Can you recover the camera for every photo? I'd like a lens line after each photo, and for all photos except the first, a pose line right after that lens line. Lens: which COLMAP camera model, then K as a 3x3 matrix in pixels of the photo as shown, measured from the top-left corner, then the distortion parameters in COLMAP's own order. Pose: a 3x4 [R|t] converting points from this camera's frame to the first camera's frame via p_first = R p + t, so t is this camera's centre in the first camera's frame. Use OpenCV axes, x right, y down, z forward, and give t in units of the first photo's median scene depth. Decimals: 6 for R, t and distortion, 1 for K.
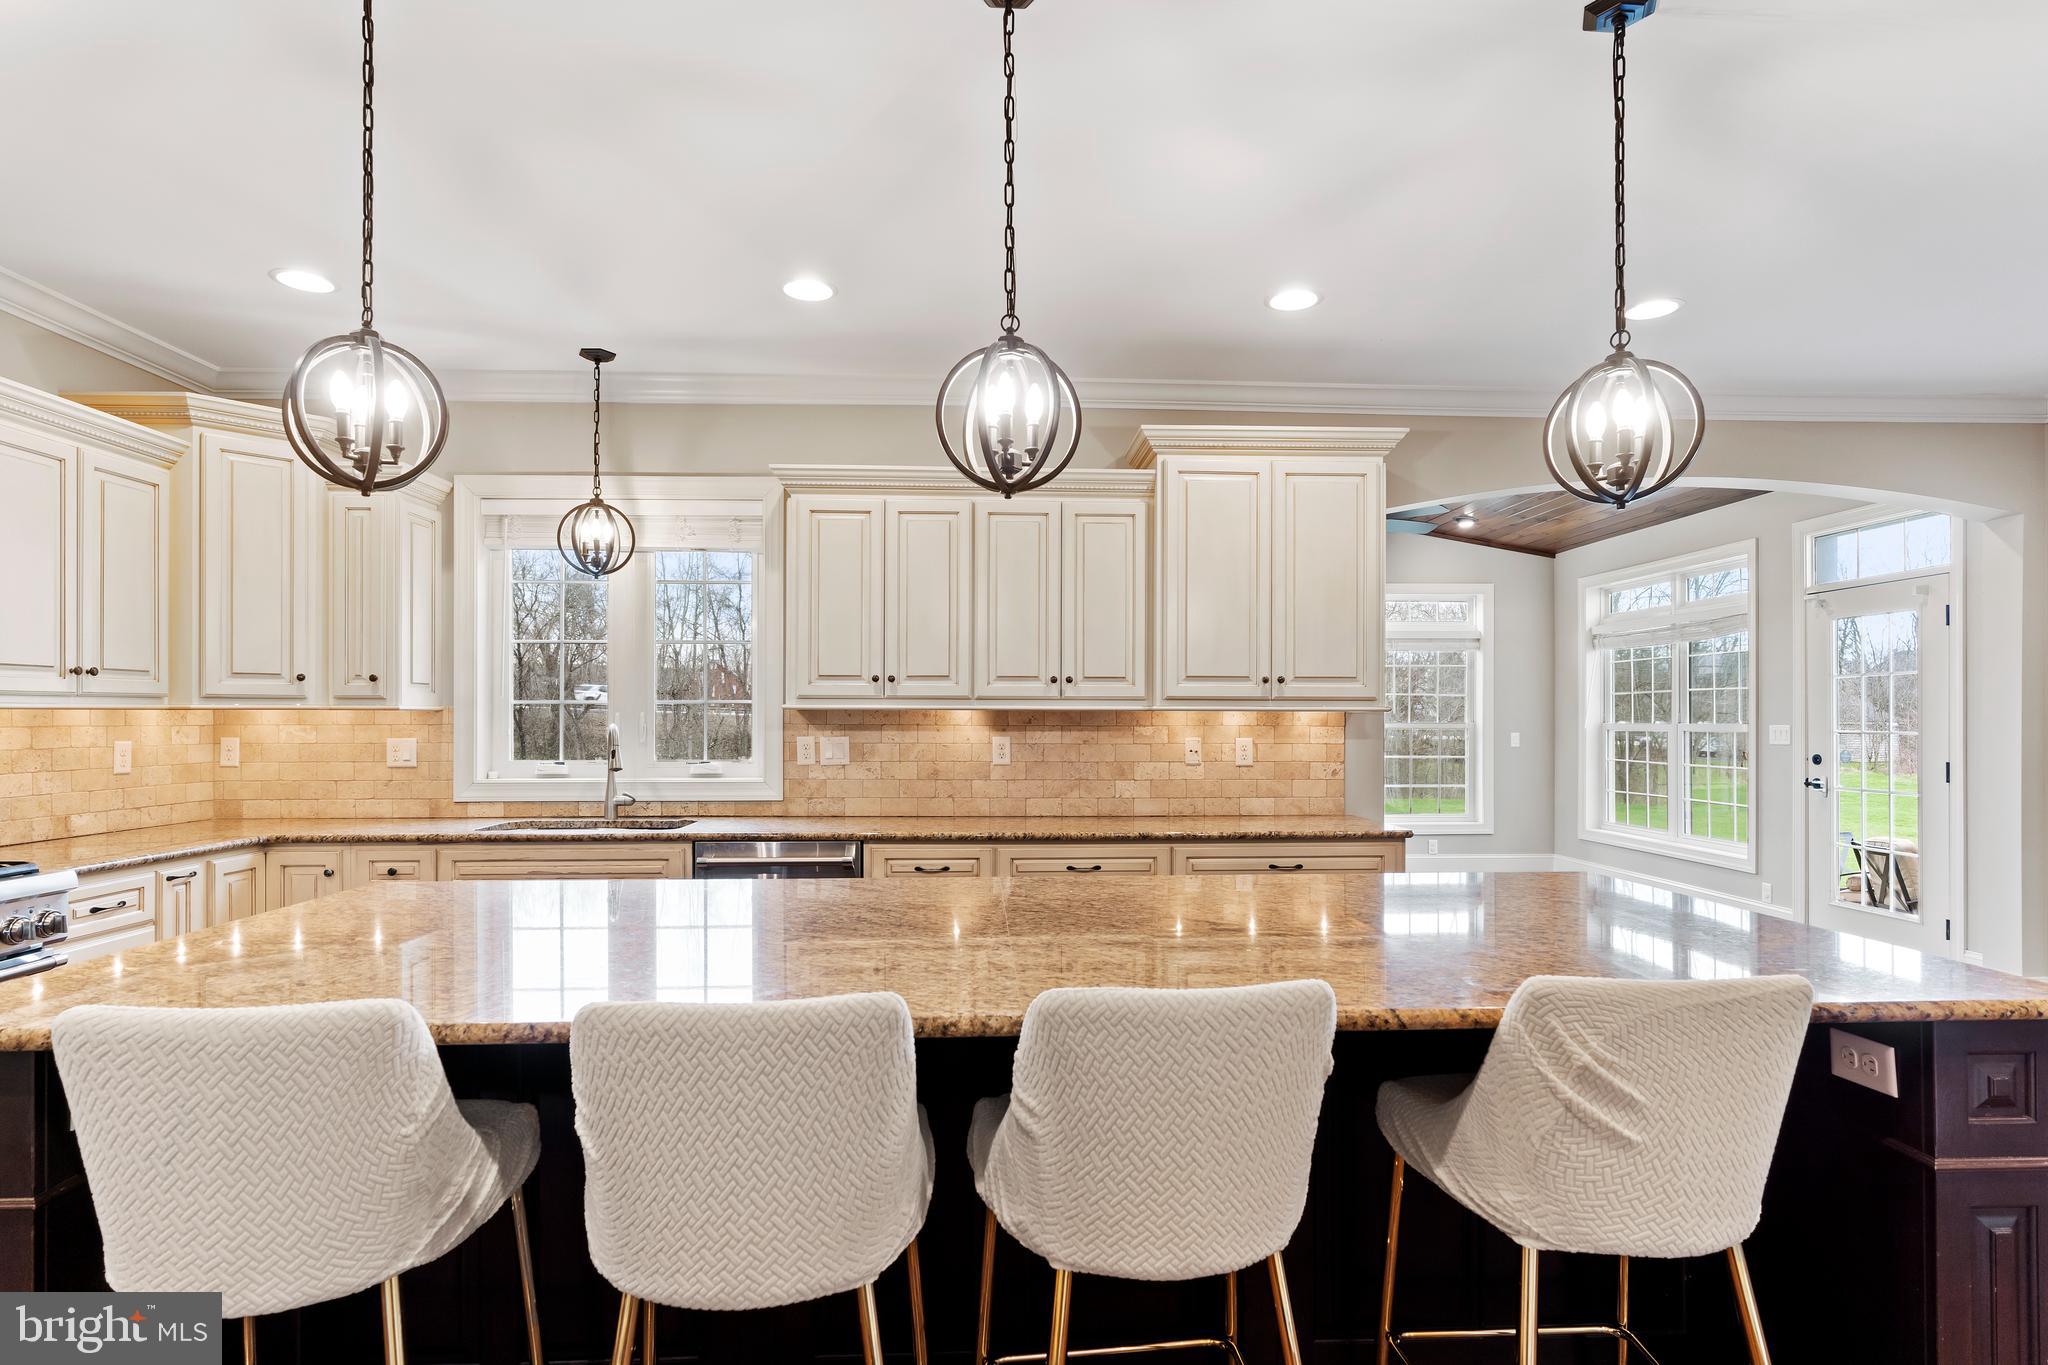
lens RADIAL K [[1052.2, 0, 1022.4], [0, 1052.2, 721.5], [0, 0, 1]] dist [-0.004660, -0.000452]
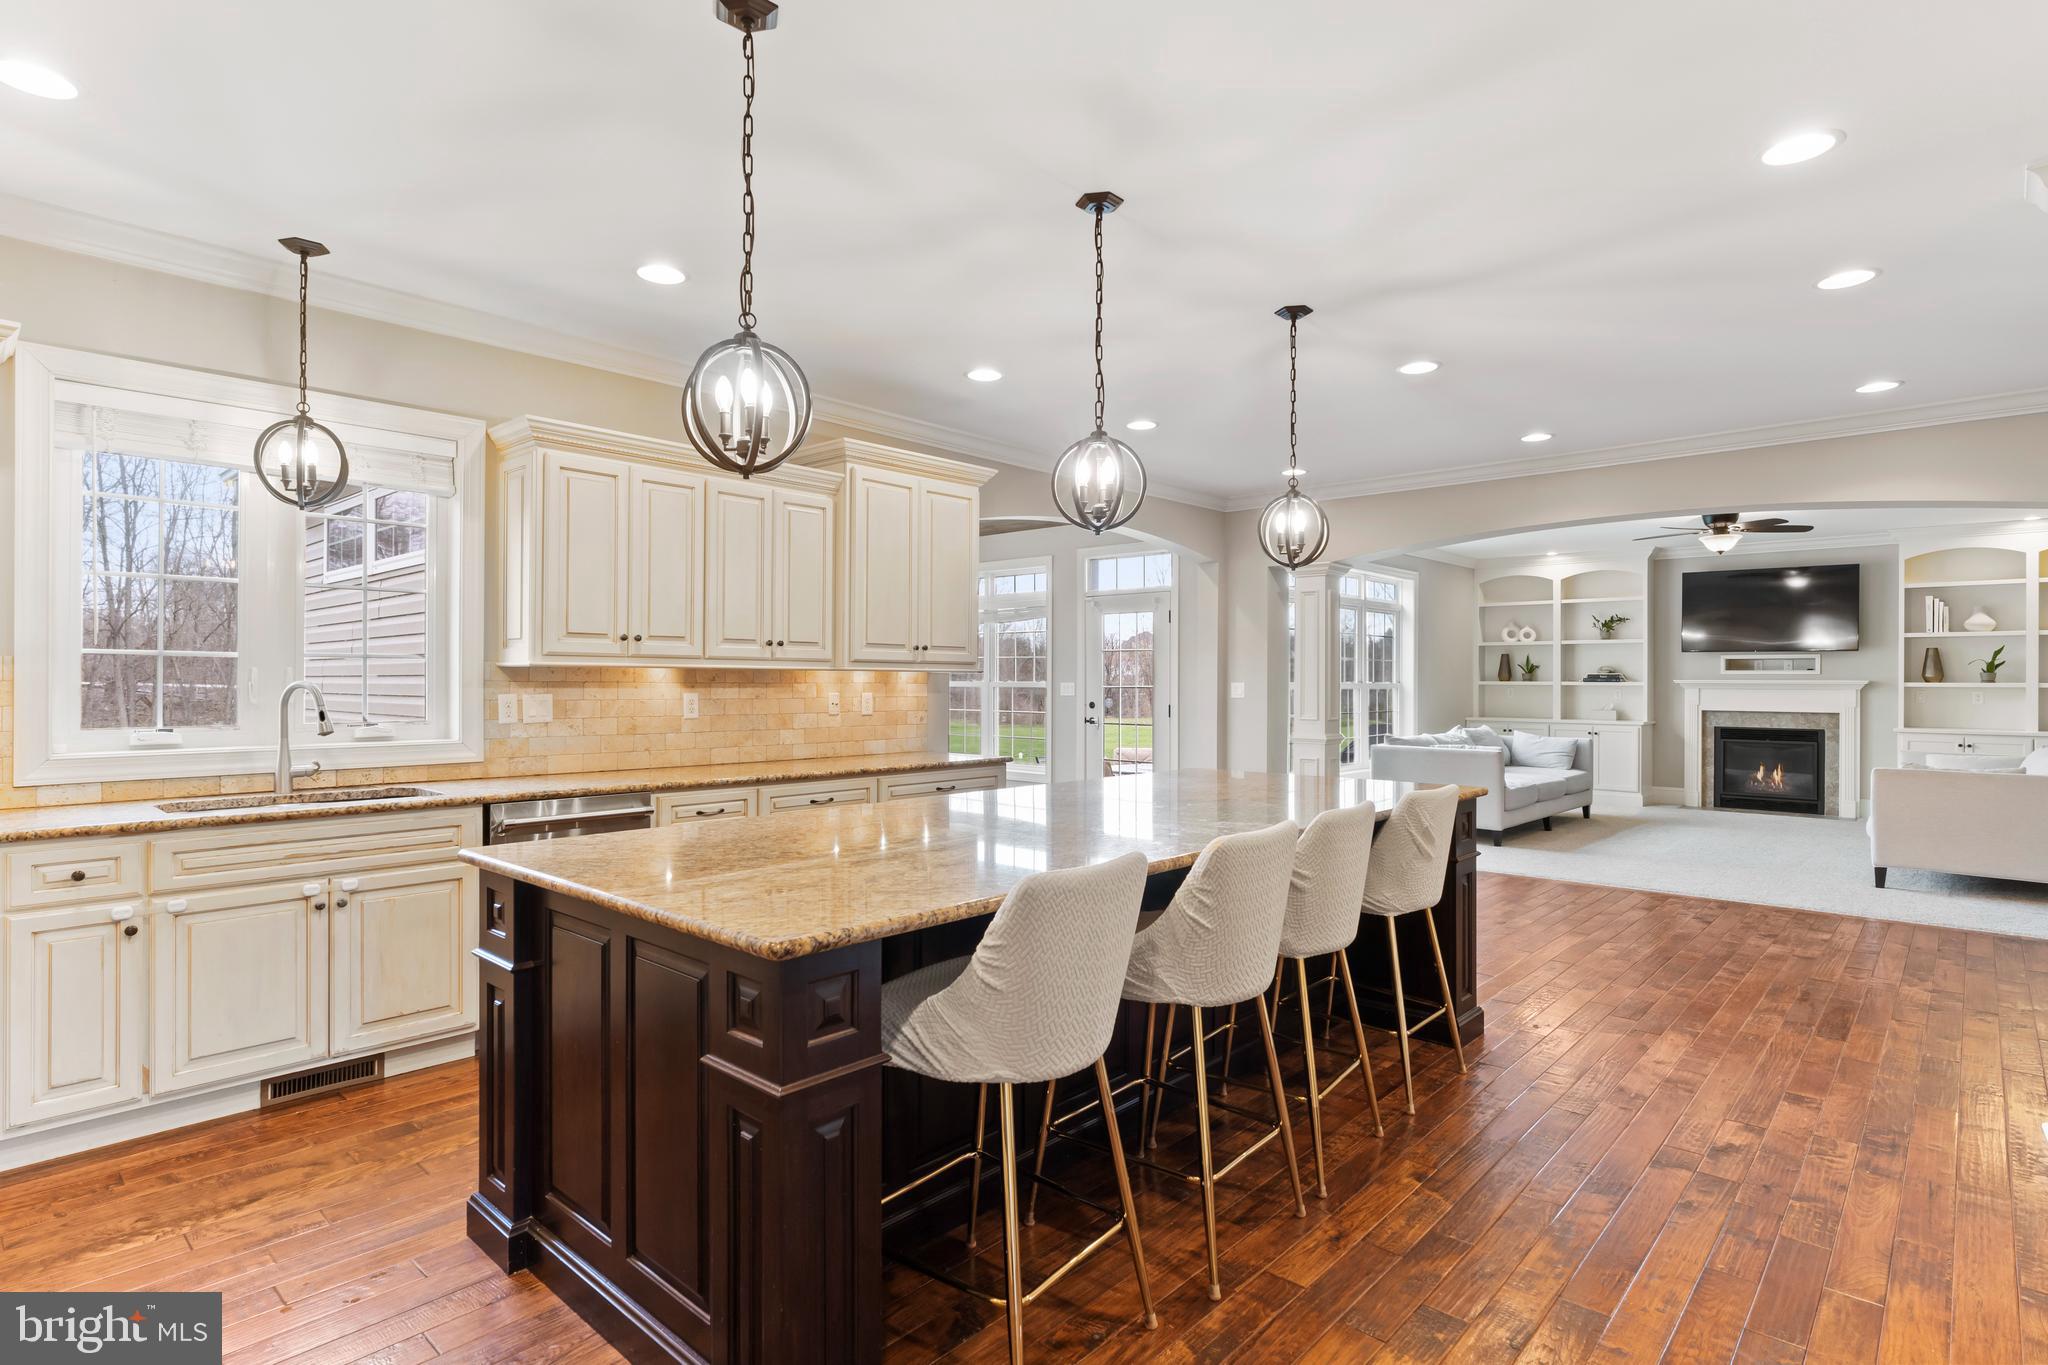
lens RADIAL K [[1040.1, 0, 1011.9], [0, 1040.1, 681.4], [0, 0, 1]] dist [-0.003867, -0.000198]
pose [[0.712430, 0.001357, 0.701742, -0.572102], [-0.002717, 0.999996, 0.000824, 0.000677], [-0.701738, -0.002494, 0.712431, -0.002210]]
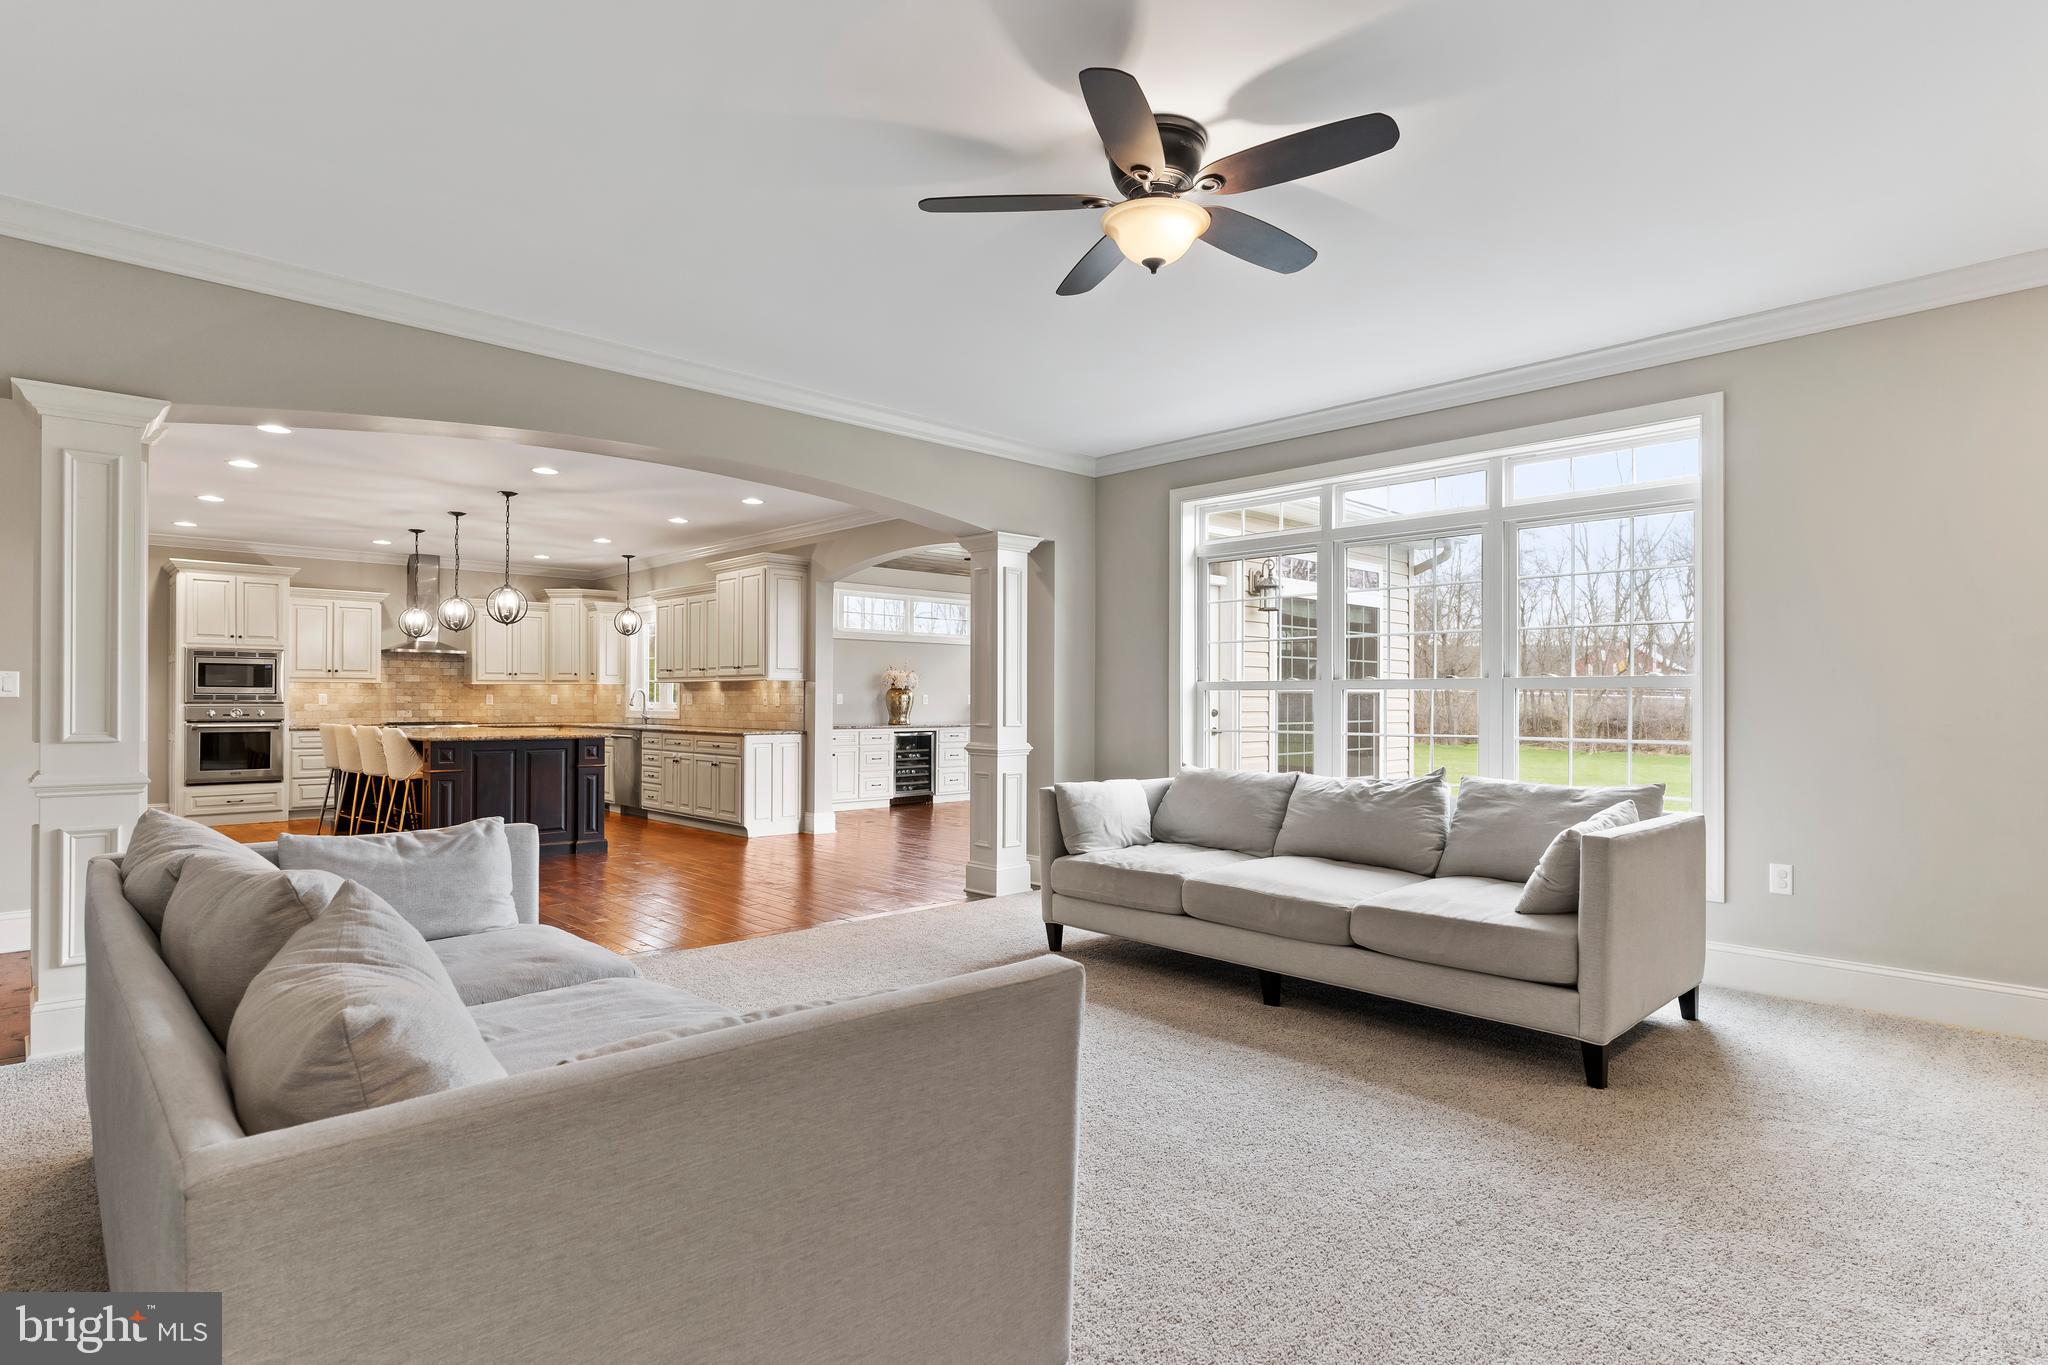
lens RADIAL K [[1056.9, 0, 1016.3], [0, 1056.9, 693.8], [0, 0, 1]] dist [0.002335, 0.001968]
pose [[0.656723, -0.004095, -0.754121, 2.320928], [-0.002806, 0.999965, -0.007873, 0.034152], [0.754127, 0.007286, 0.656689, -0.058478]]
